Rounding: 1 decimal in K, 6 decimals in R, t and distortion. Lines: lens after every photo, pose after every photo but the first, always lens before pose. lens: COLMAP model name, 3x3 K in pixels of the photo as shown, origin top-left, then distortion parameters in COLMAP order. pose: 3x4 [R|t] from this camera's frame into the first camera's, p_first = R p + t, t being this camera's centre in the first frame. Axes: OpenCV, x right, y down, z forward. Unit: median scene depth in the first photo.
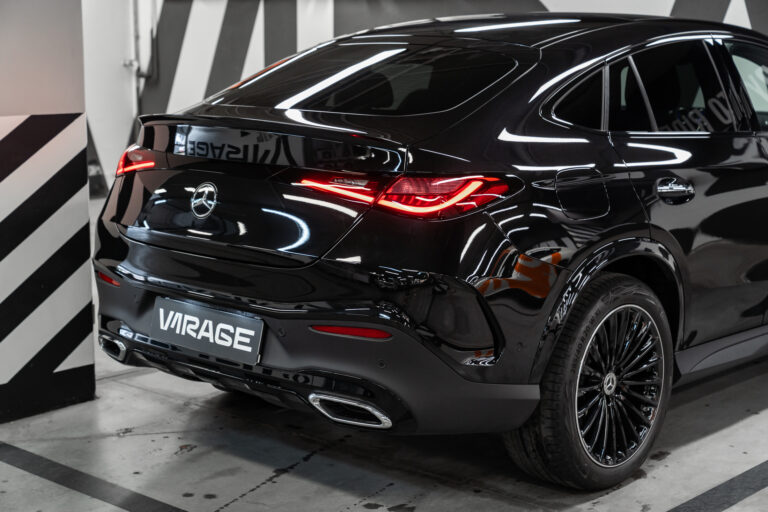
lens RADIAL K [[1348.4, 0, 377.2], [0, 1348.4, 251.0], [0, 0, 1]] dist [-0.012983, 0.000000]
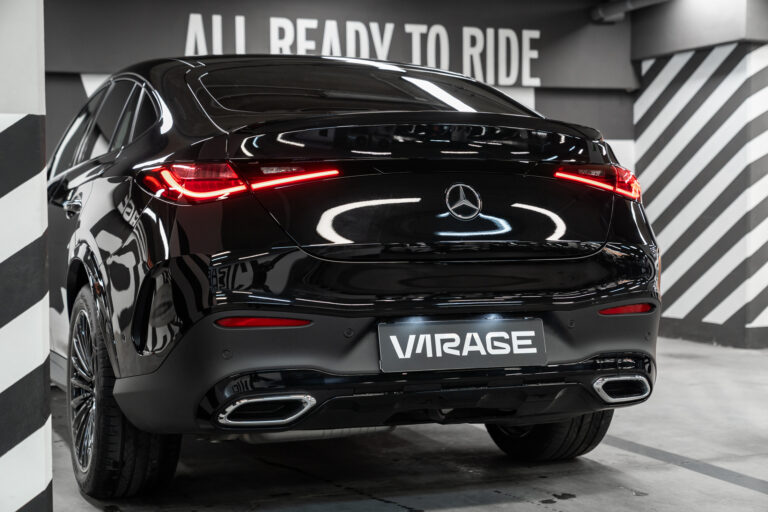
lens RADIAL K [[1351.9, 0, 376.7], [0, 1351.9, 261.6], [0, 0, 1]] dist [-0.060343, 0.000000]
pose [[0.448953, -0.041052, 0.892612, -0.964105], [0.155981, 0.987207, -0.033051, 0.023811], [-0.879836, 0.154069, 0.449613, 0.631605]]
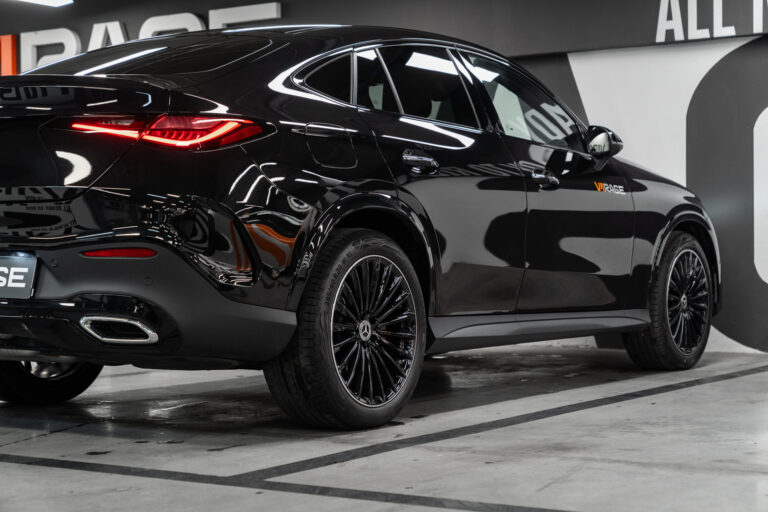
lens RADIAL K [[1537.6, 0, 358.3], [0, 1537.6, 252.9], [0, 0, 1]] dist [0.048196, 0.000000]
pose [[0.992074, -0.014061, 0.124862, 0.015394], [0.033560, 0.987271, -0.155468, 0.236576], [-0.121087, 0.158426, 0.979918, -0.219927]]
